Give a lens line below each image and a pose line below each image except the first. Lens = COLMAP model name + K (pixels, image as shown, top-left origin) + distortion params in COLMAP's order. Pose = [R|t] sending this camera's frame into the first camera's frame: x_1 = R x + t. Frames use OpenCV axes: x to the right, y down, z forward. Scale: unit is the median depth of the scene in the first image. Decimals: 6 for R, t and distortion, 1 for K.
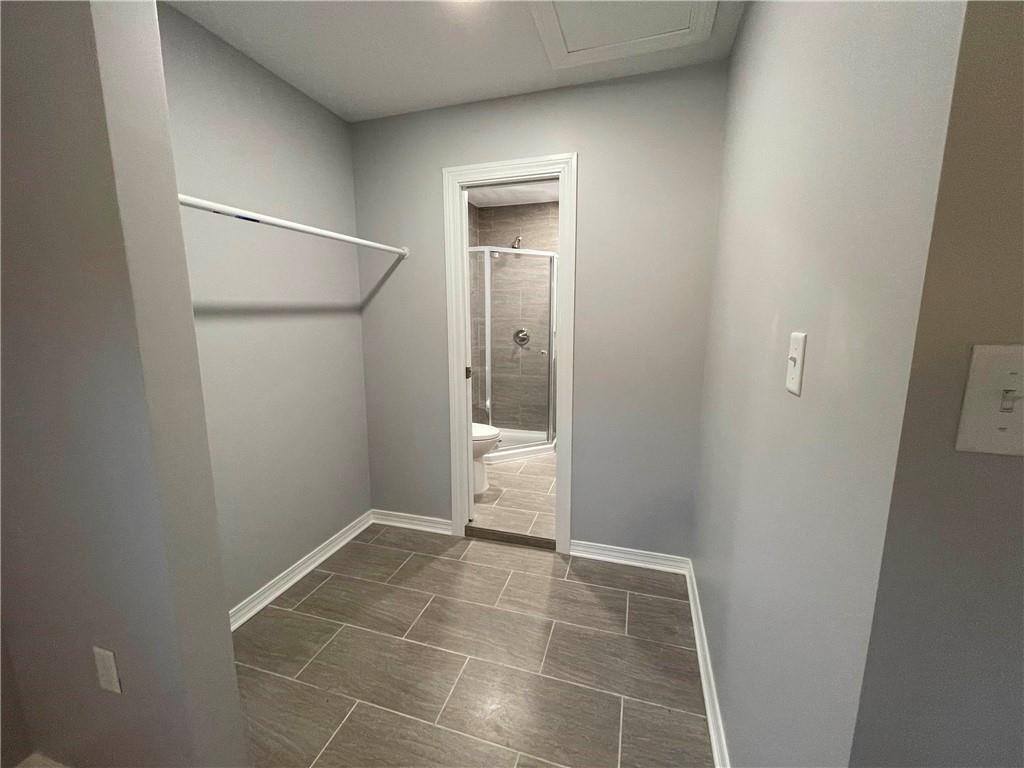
lens RADIAL K [[413.8, 0, 511.3], [0, 413.8, 383.7], [0, 0, 1]] dist [-0.001564, -0.000044]
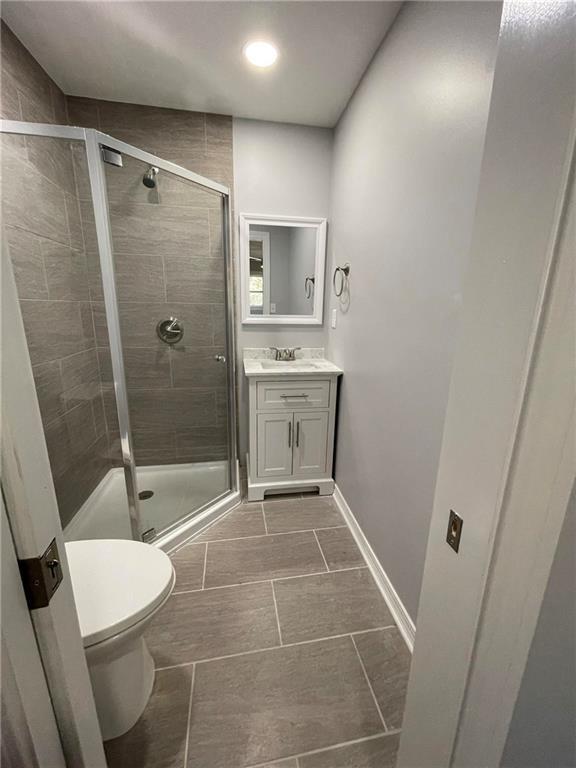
lens RADIAL K [[310.3, 0, 287.1], [0, 310.3, 380.5], [0, 0, 1]] dist [-0.001564, -0.000044]
pose [[0.894940, -0.090232, 0.436968, -0.031918], [0.054920, 0.994168, 0.092812, -0.071148], [-0.442794, -0.059063, 0.894676, 0.473592]]
